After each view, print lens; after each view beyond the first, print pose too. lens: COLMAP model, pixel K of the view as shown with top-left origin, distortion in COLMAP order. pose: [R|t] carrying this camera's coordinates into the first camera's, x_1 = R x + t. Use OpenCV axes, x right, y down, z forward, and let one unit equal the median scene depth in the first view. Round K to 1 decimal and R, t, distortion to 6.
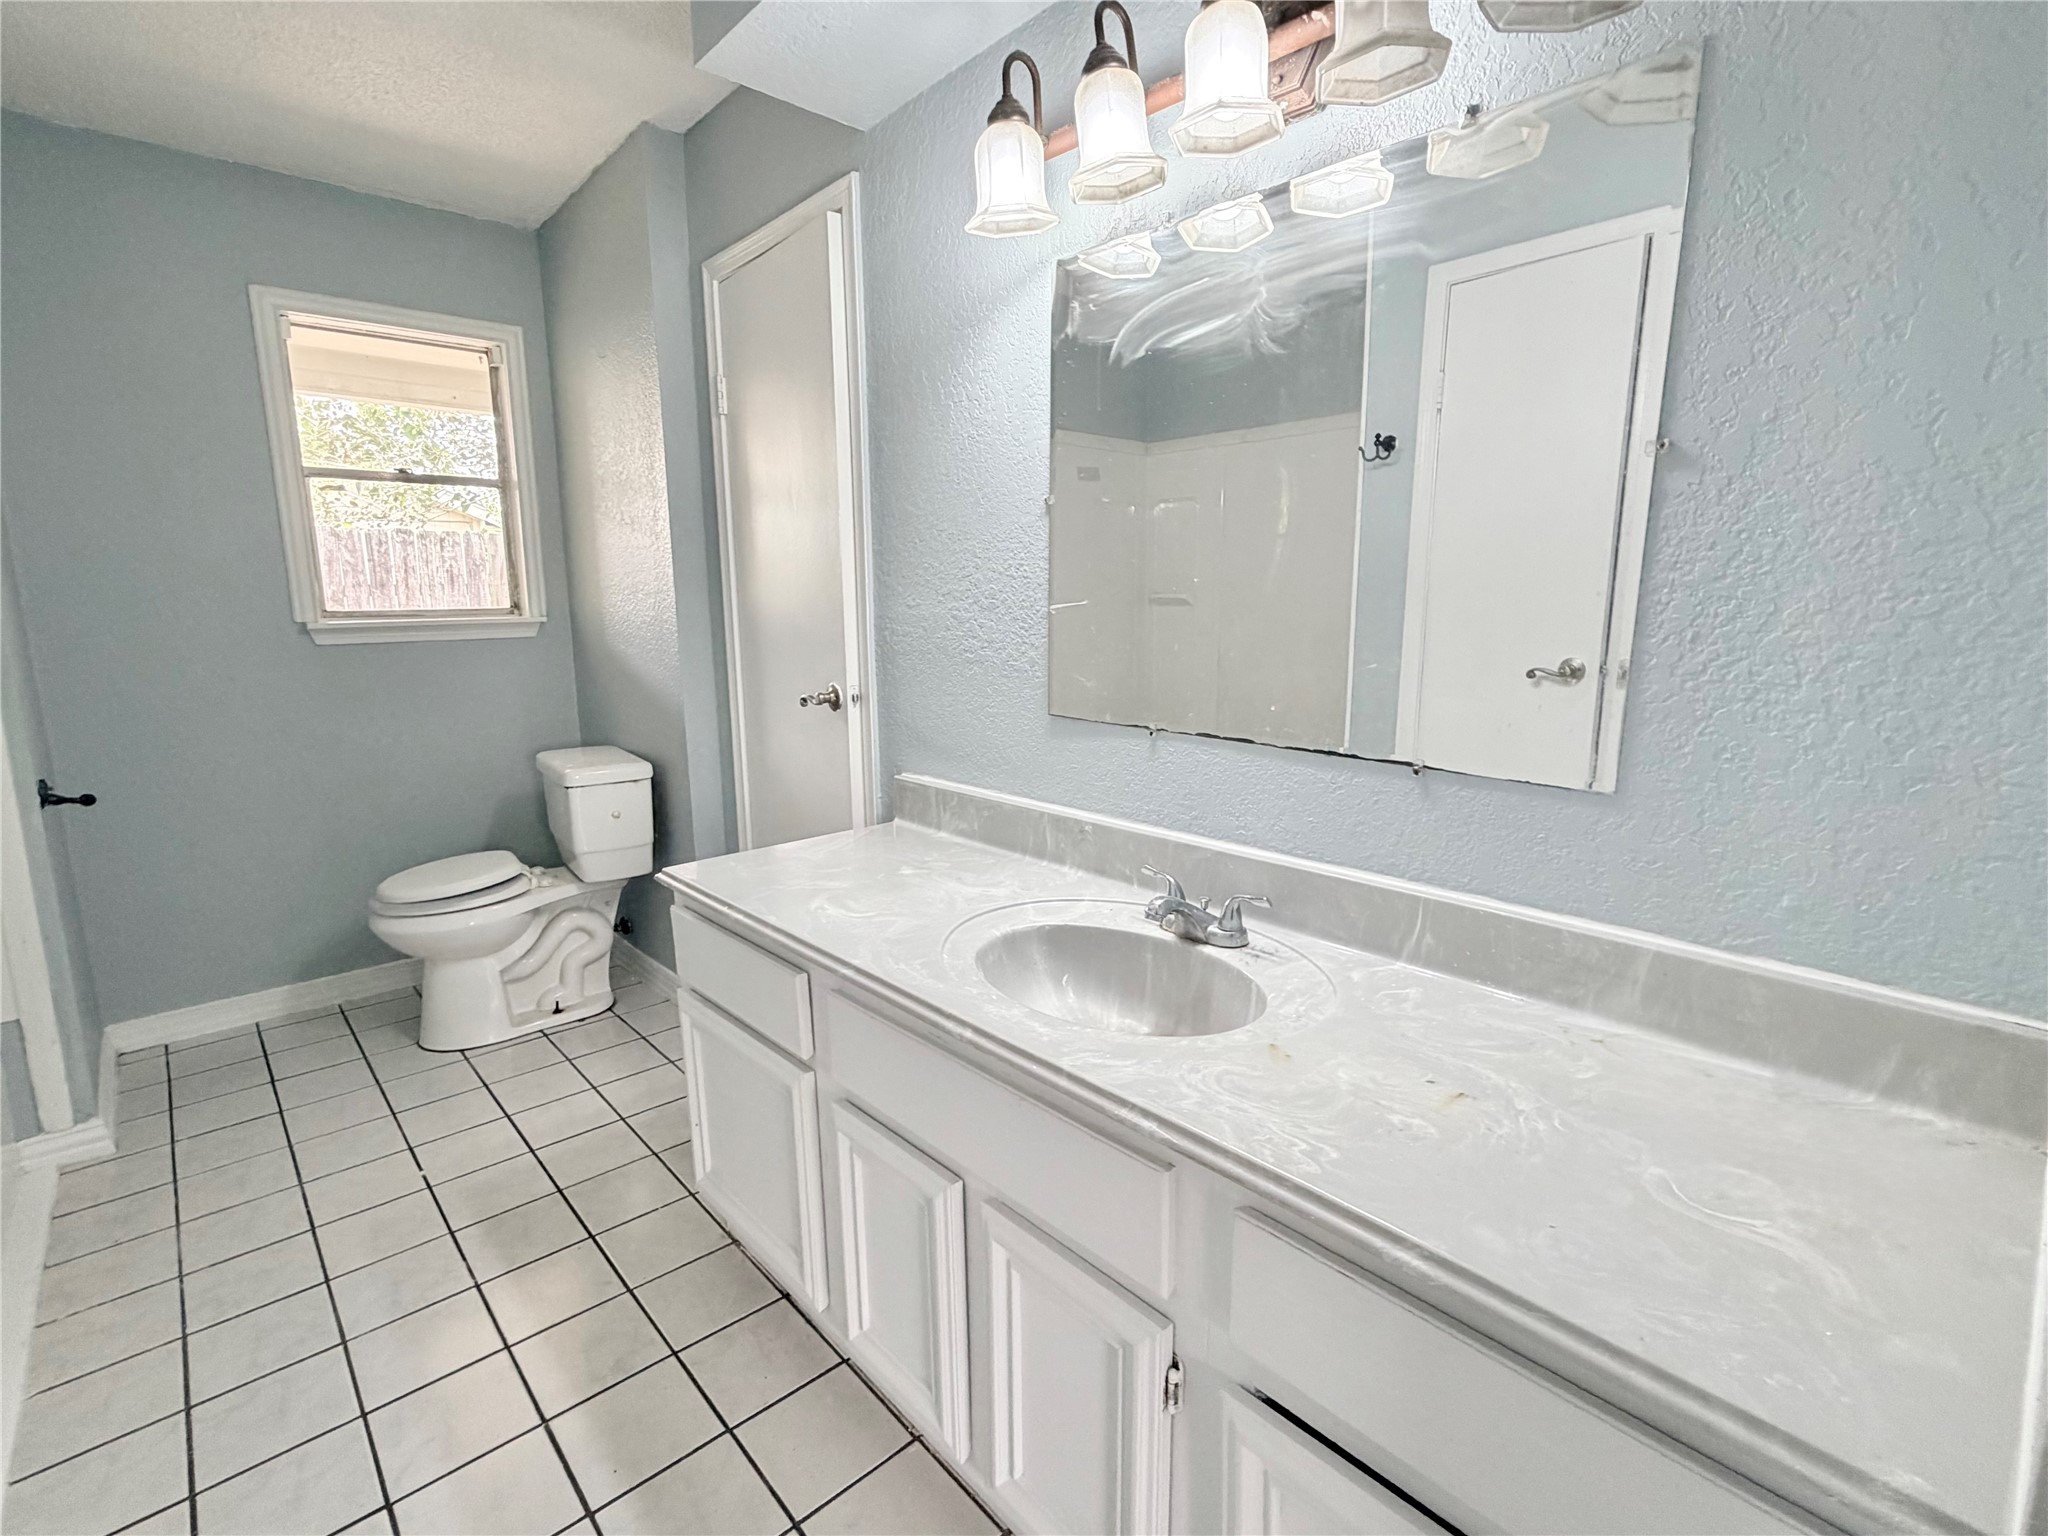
lens RADIAL K [[959.2, 0, 1019.4], [0, 959.2, 766.6], [0, 0, 1]] dist [-0.010528, 0.002042]
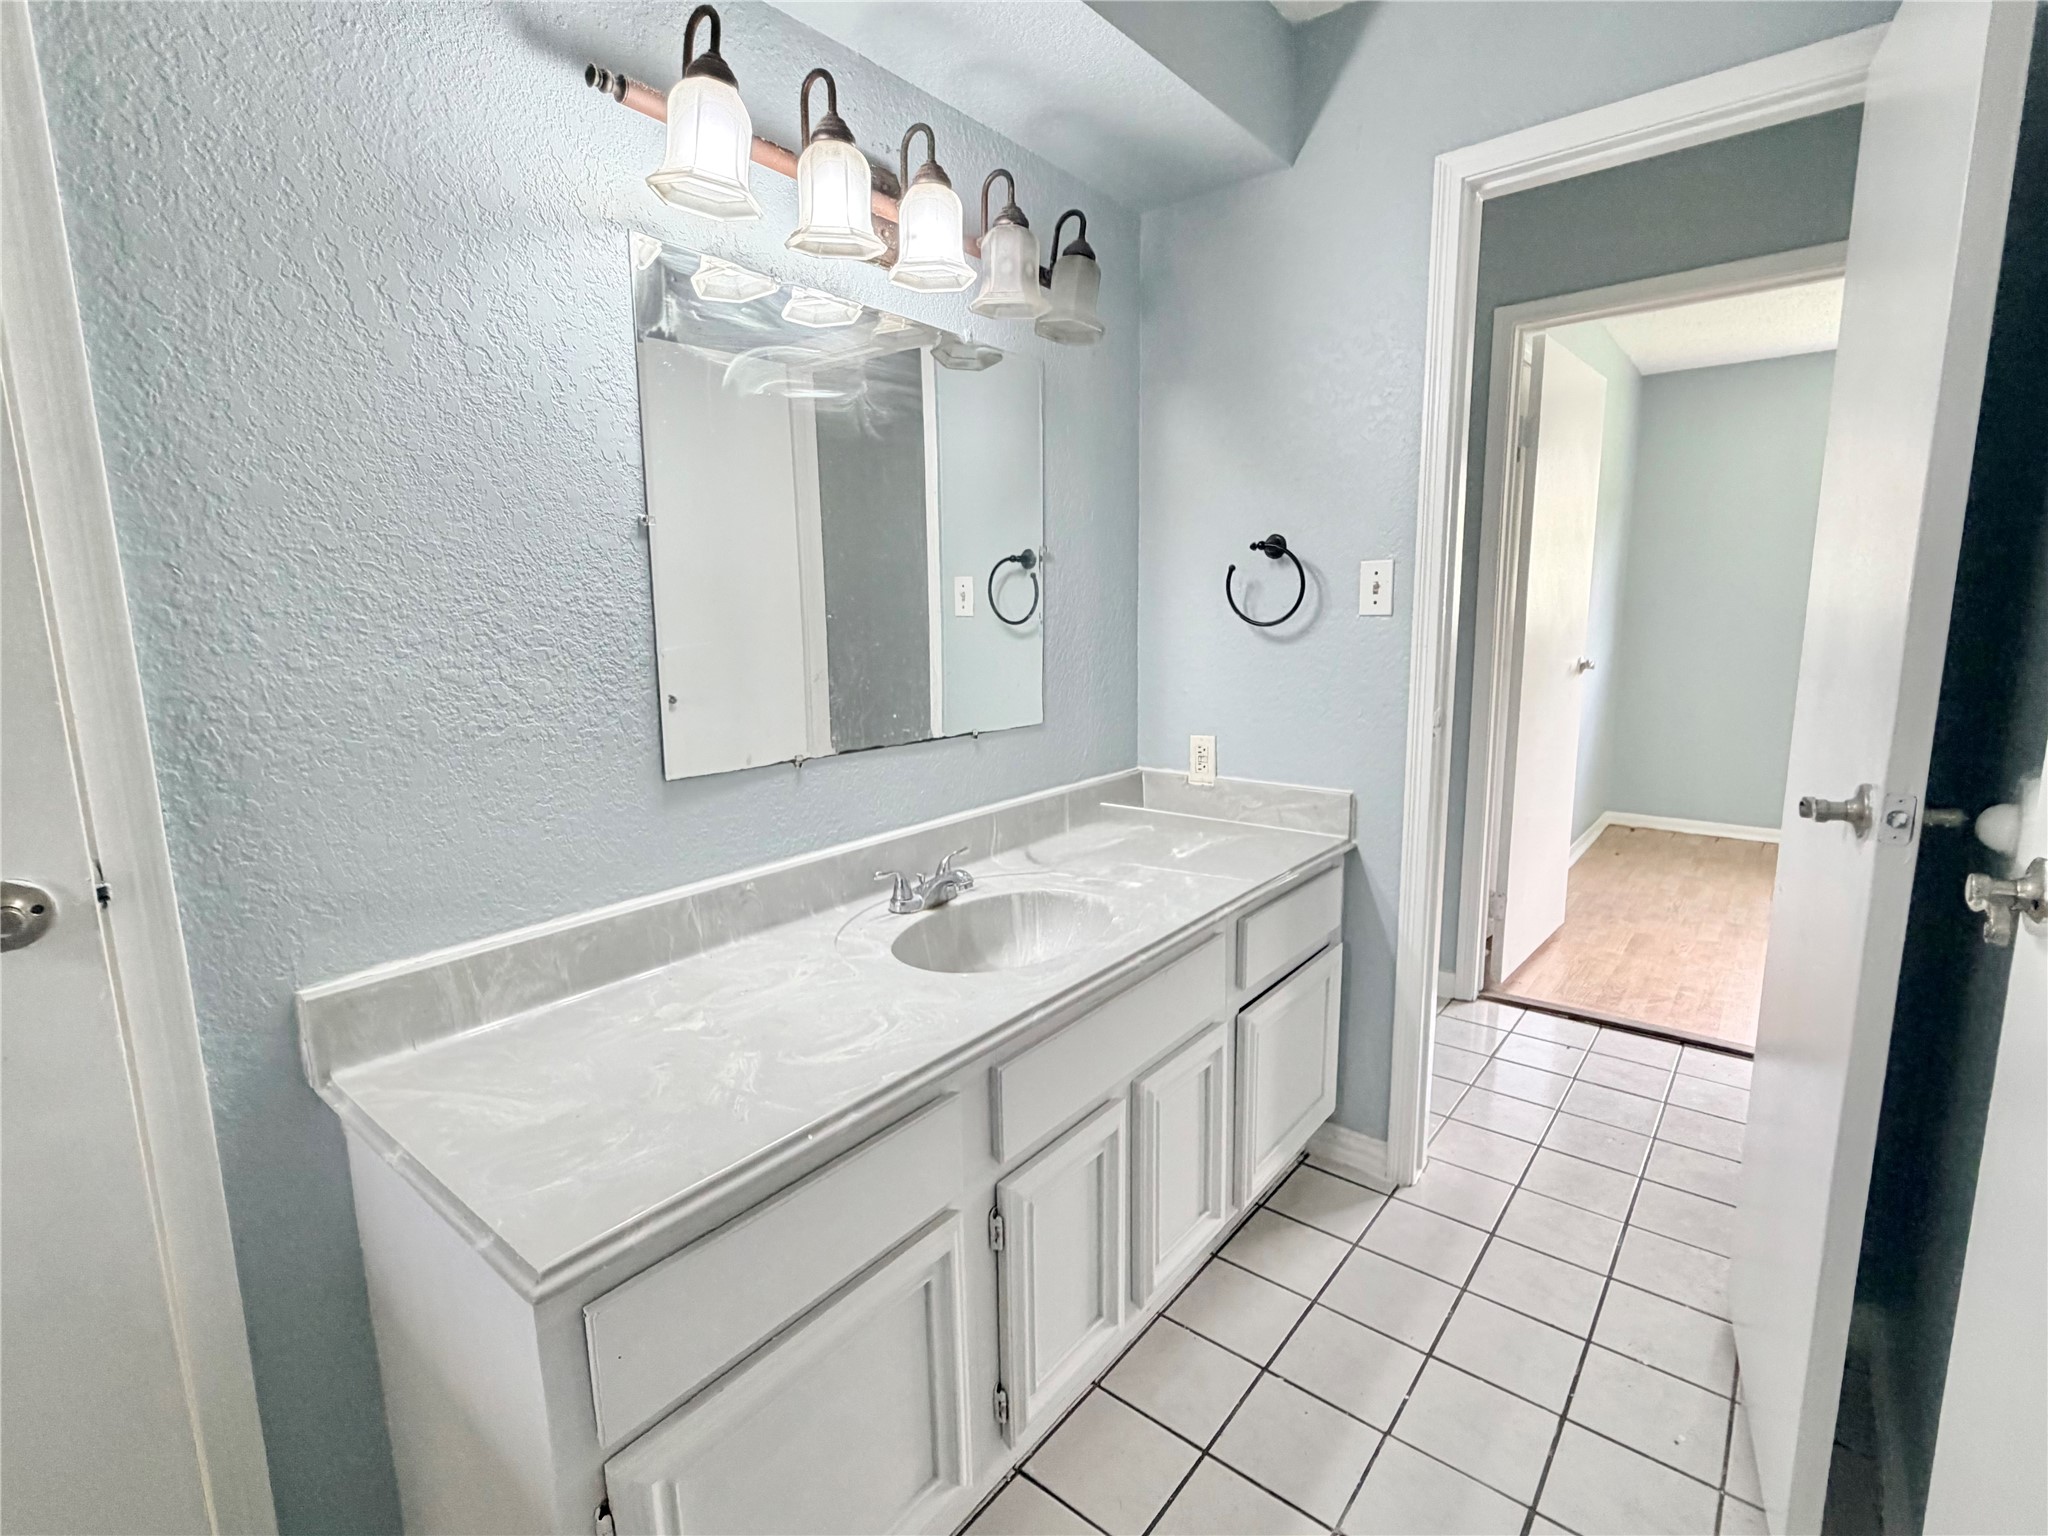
lens RADIAL K [[959.2, 0, 1017.9], [0, 959.2, 769.2], [0, 0, 1]] dist [-0.010528, 0.002042]
pose [[-0.145558, -0.157466, 0.976738, -0.901487], [0.194781, 0.963369, 0.184337, -0.174265], [-0.969986, 0.217082, -0.109555, 0.887028]]
